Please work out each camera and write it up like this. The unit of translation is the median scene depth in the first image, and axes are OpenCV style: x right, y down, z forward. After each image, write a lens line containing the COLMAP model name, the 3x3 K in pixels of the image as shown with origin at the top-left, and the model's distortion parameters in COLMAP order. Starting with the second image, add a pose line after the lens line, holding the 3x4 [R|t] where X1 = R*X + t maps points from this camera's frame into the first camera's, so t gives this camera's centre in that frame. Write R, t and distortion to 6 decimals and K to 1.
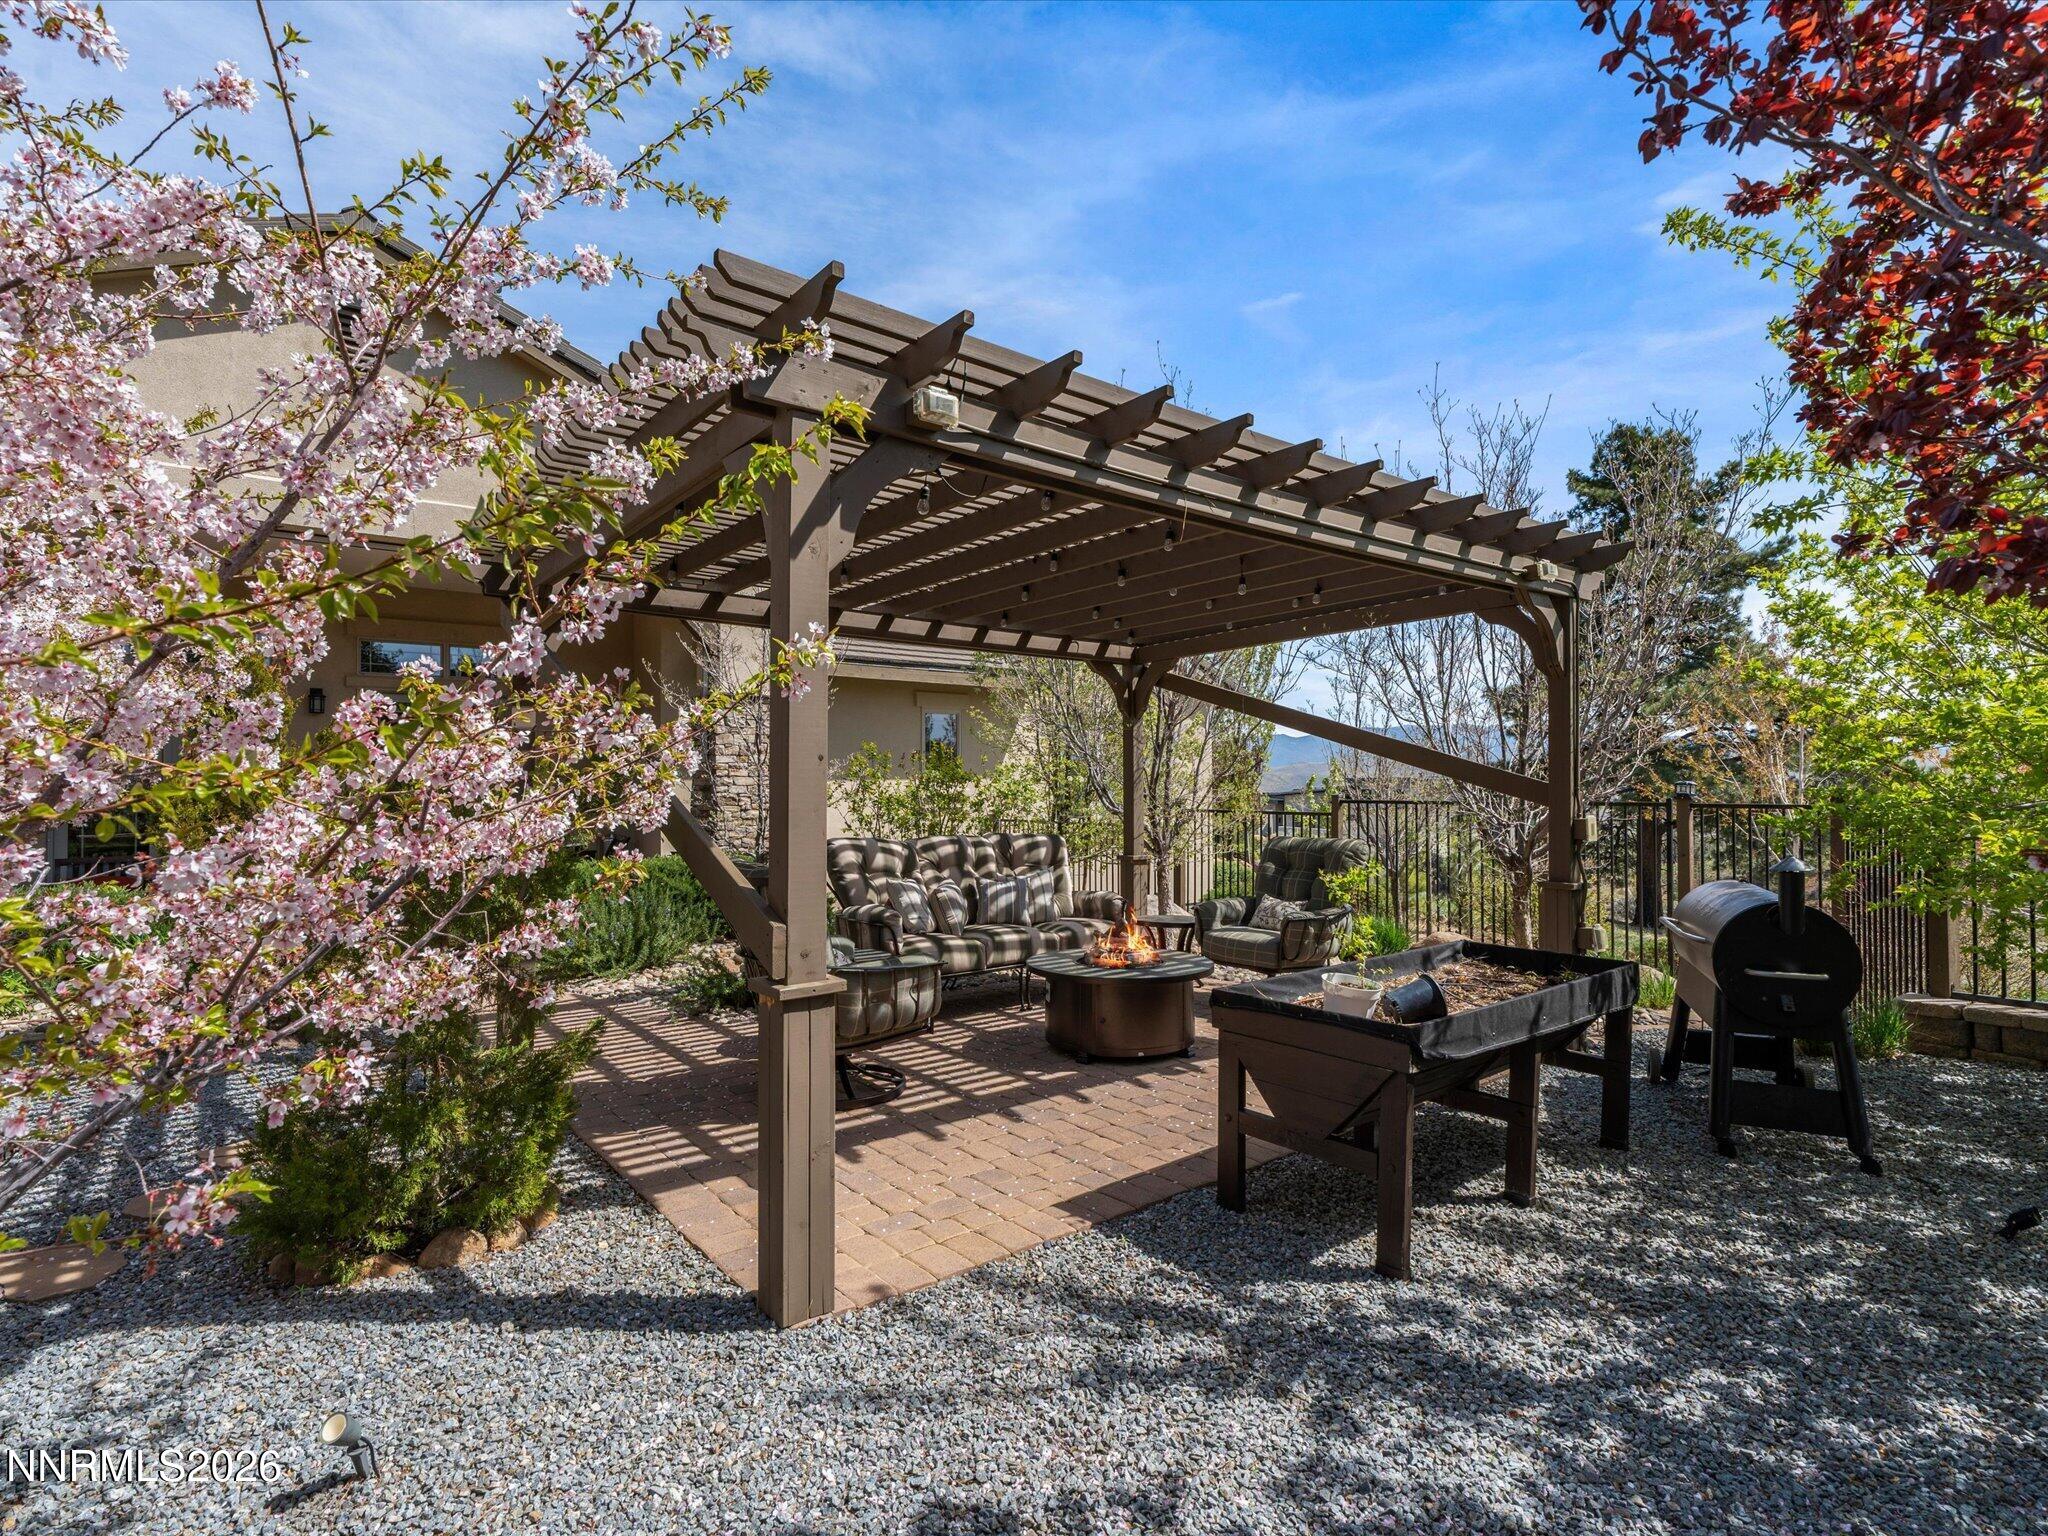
lens RADIAL K [[1024.9, 0, 1024.0], [0, 1024.9, 768.0], [0, 0, 1]] dist [-0.060832, 0.000284]
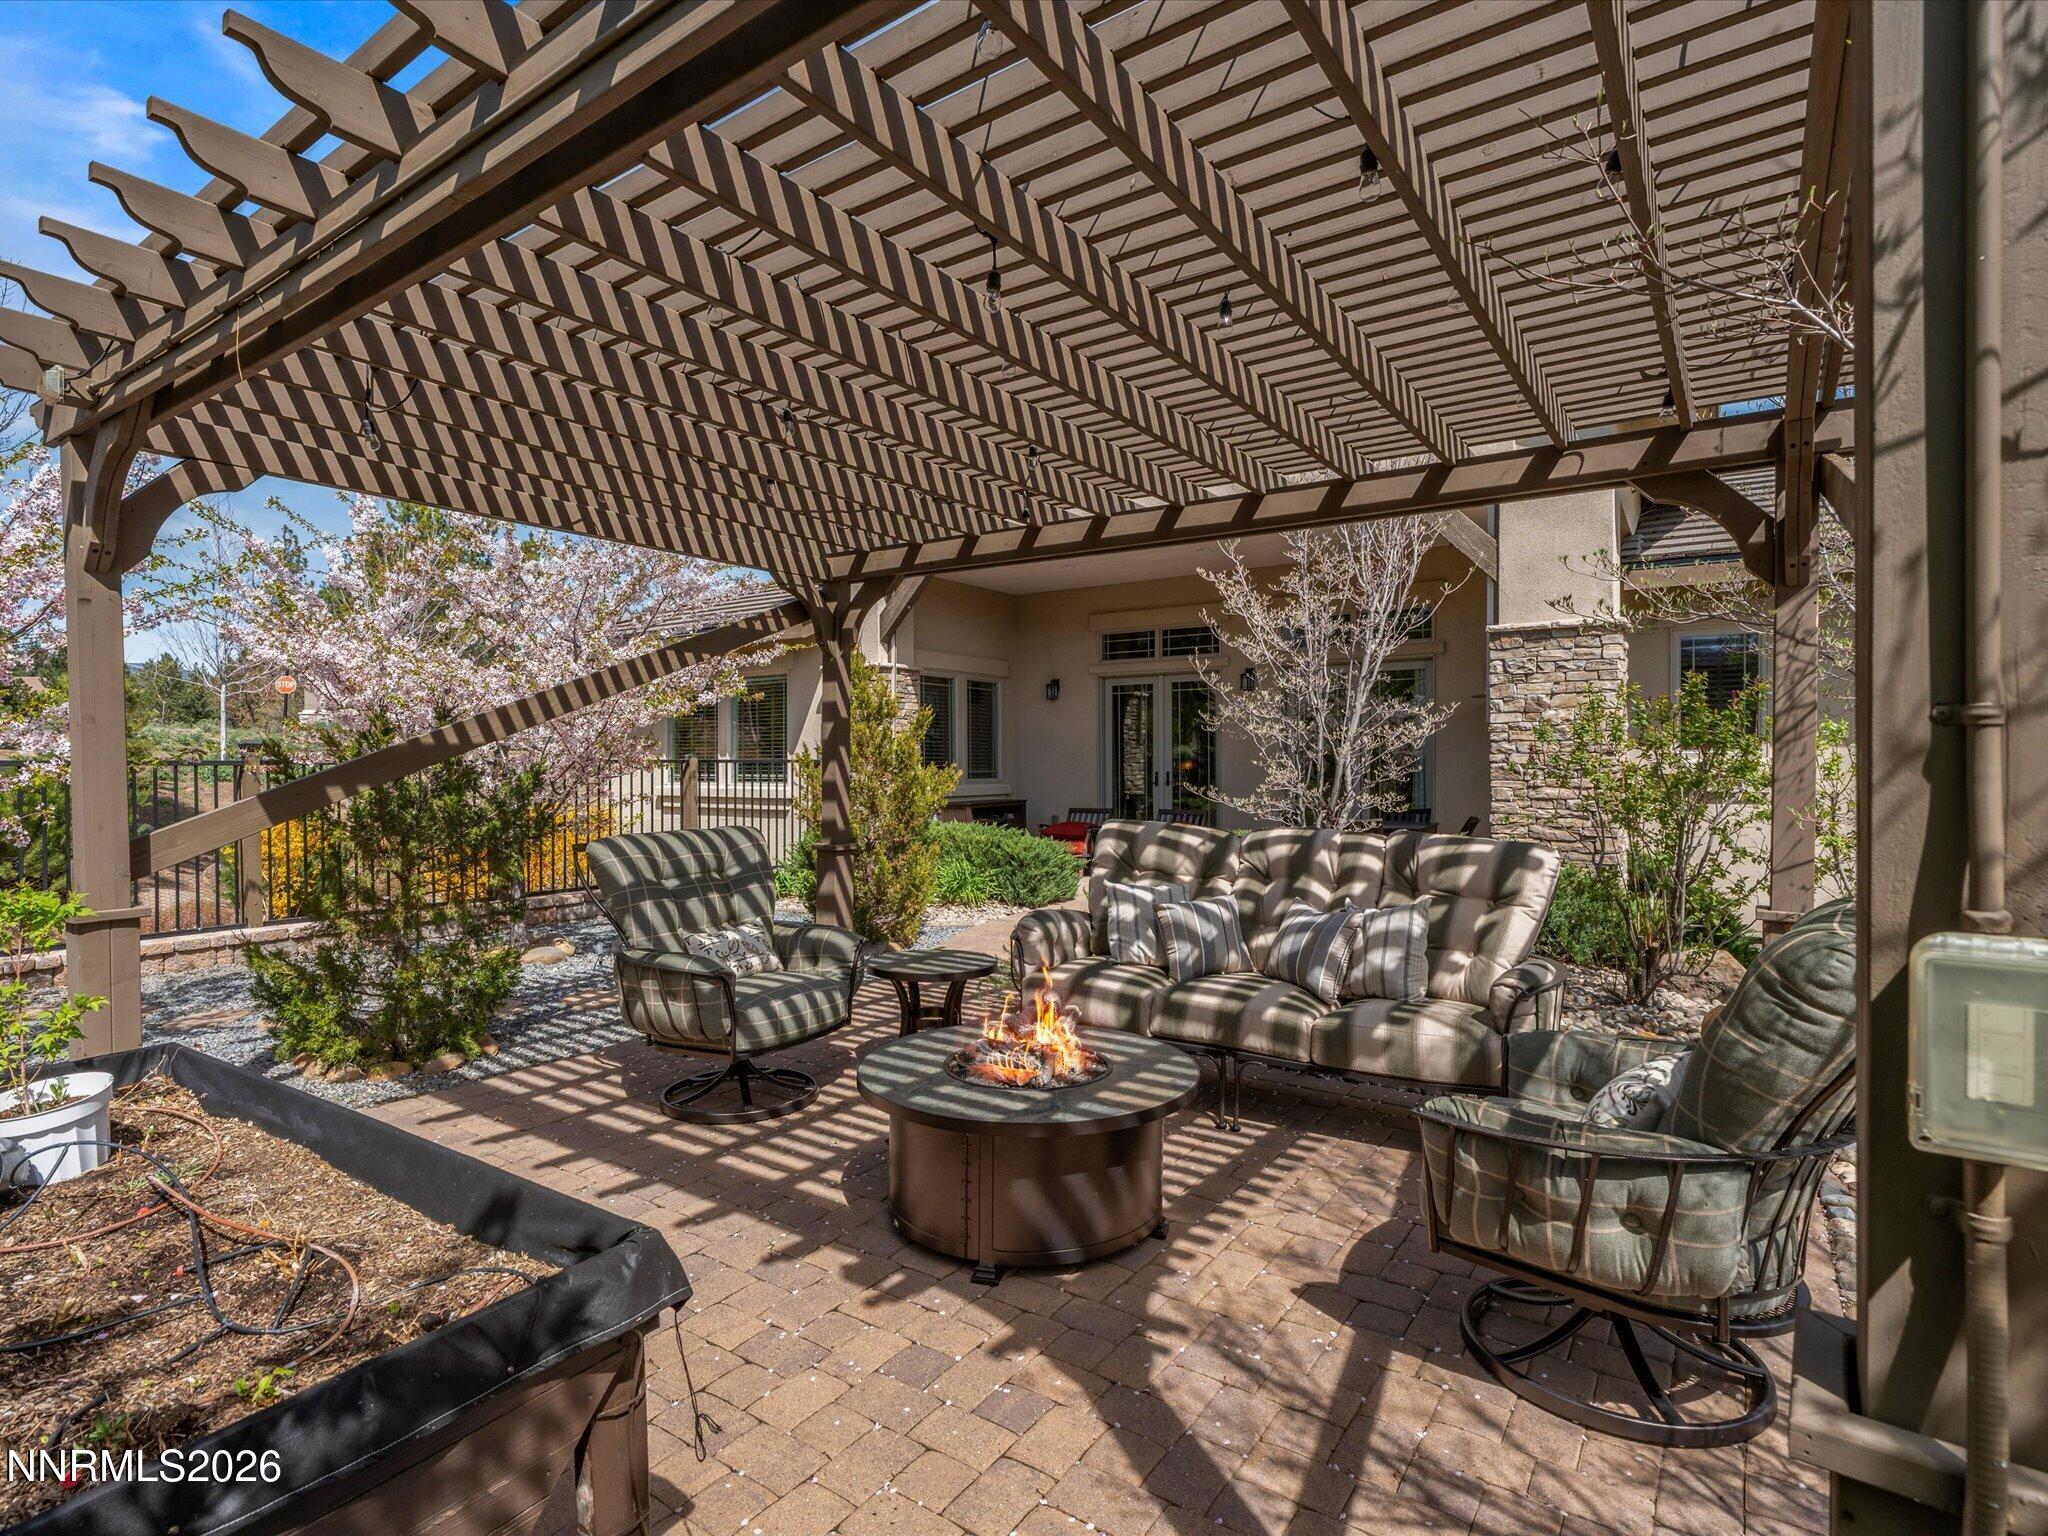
lens RADIAL K [[1047.4, 0, 1018.0], [0, 1047.4, 758.8], [0, 0, 1]] dist [-0.020564, 0.001246]
pose [[0.290195, 0.007396, -0.956939, 0.540605], [0.015209, 0.999808, 0.012340, 0.013034], [0.956847, -0.018135, 0.290027, 0.710908]]
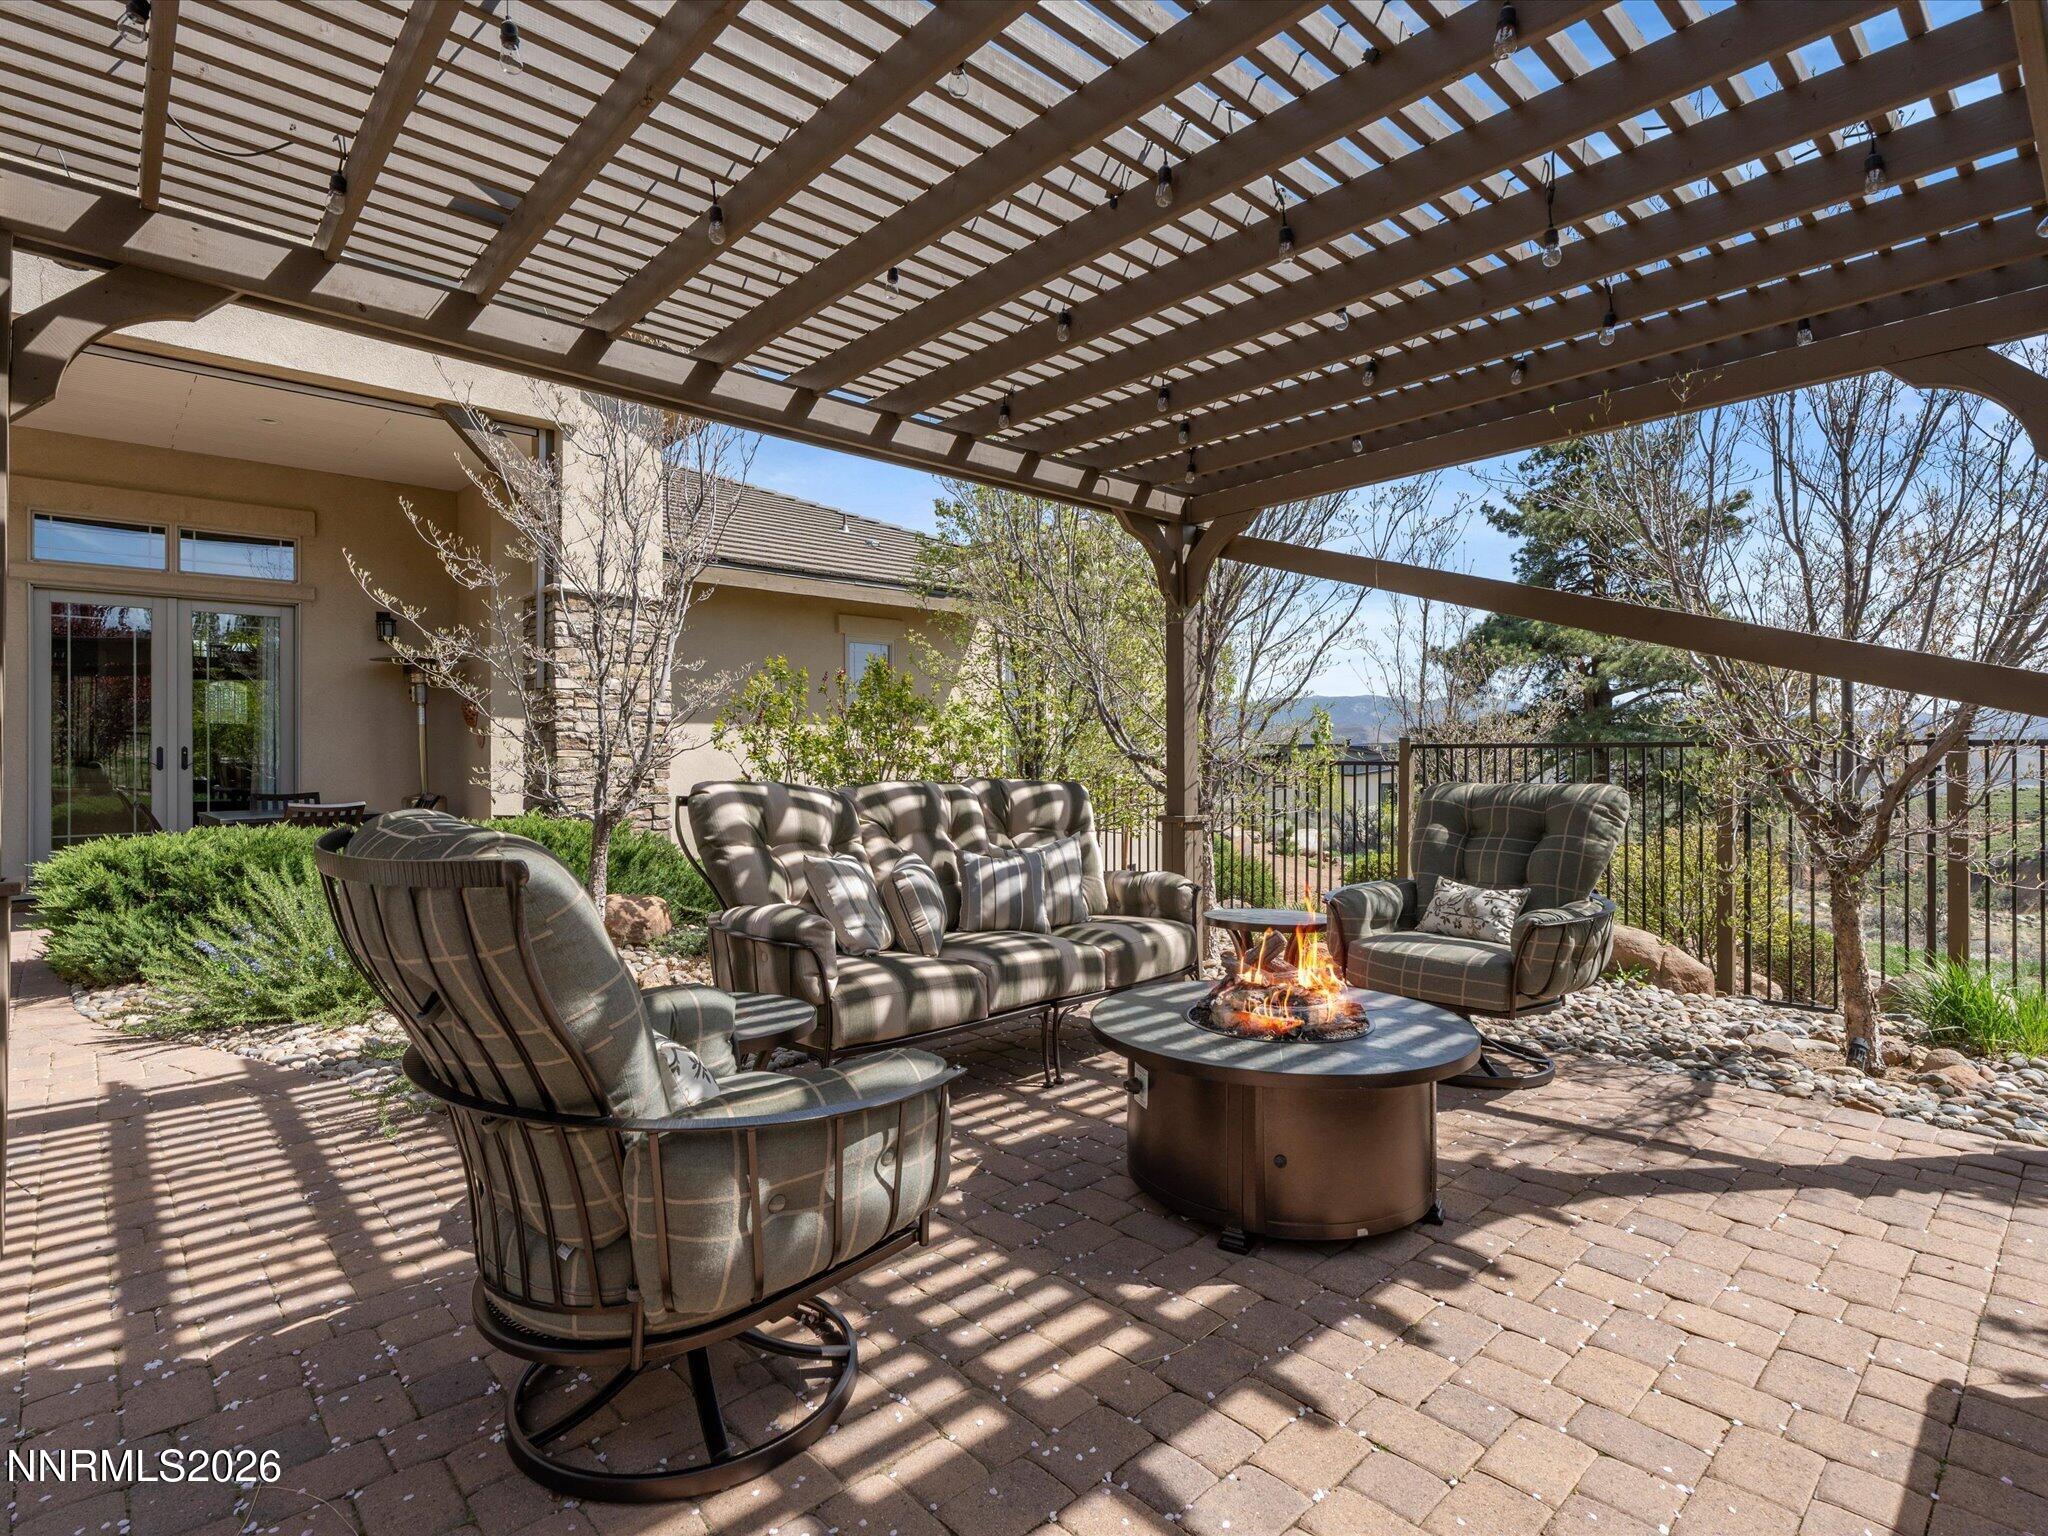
lens RADIAL K [[1047.4, 0, 1018.0], [0, 1047.4, 758.8], [0, 0, 1]] dist [-0.020564, 0.001246]
pose [[0.997293, 0.002242, 0.073497, -0.060798], [-0.003947, 0.999726, 0.023057, 0.043179], [-0.073425, -0.023284, 0.997029, 0.427828]]
